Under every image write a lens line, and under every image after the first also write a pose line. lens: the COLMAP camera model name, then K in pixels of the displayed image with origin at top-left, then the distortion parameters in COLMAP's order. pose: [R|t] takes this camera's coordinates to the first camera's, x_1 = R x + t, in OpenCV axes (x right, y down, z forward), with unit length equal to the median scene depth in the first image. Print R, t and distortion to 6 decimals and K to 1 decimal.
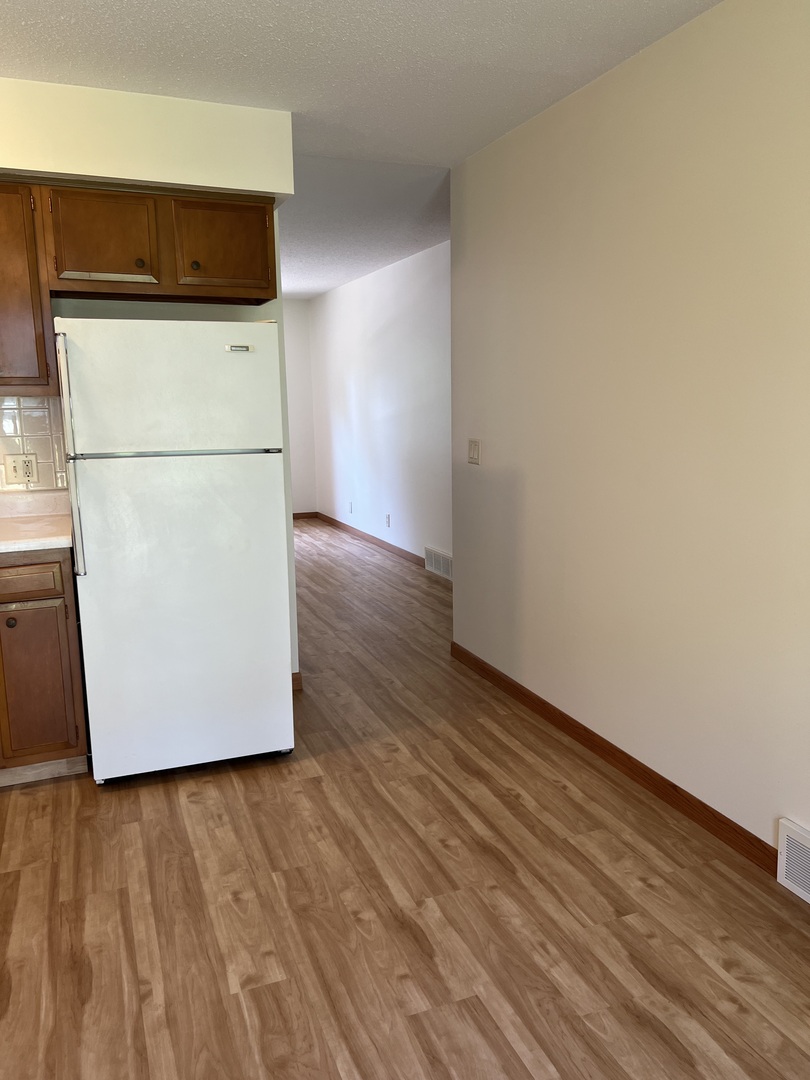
lens RADIAL K [[806.8, 0, 405.4], [0, 806.8, 540.0], [0, 0, 1]] dist [0.008271, -0.025662]
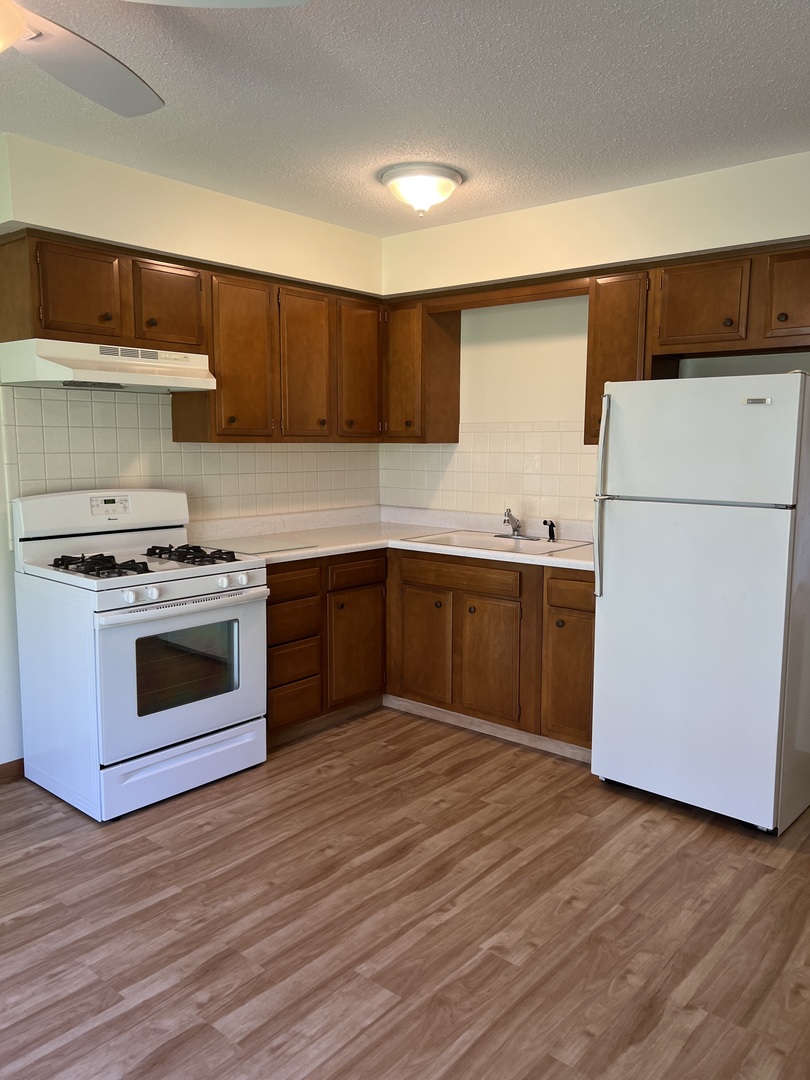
lens RADIAL K [[806.8, 0, 406.5], [0, 806.8, 542.2], [0, 0, 1]] dist [0.008271, -0.025662]
pose [[0.462220, 0.130094, -0.877170, 0.597626], [-0.164988, 0.984525, 0.059076, -0.069931], [0.871281, 0.117416, 0.476531, 0.220449]]
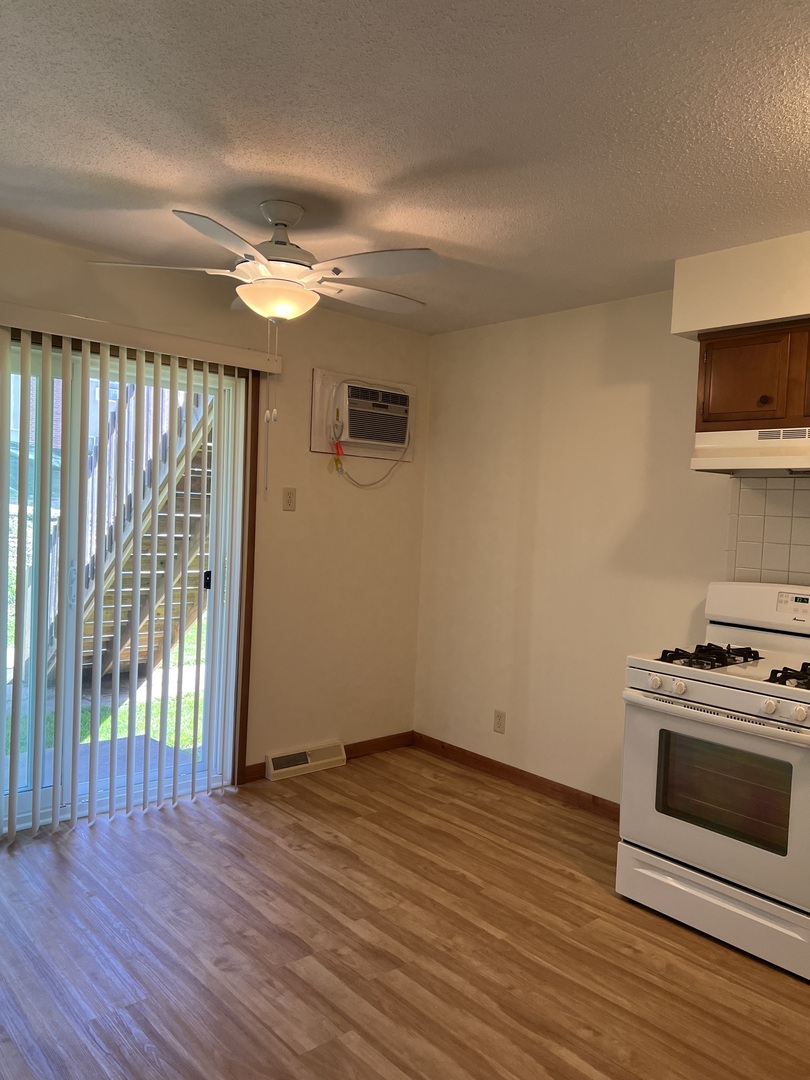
lens RADIAL K [[806.8, 0, 409.0], [0, 806.8, 537.9], [0, 0, 1]] dist [0.008271, -0.025662]
pose [[-0.941675, -0.016492, -0.336118, 0.060199], [-0.089902, 0.974825, 0.204042, -0.285128], [0.324292, 0.222359, -0.919452, 1.475888]]
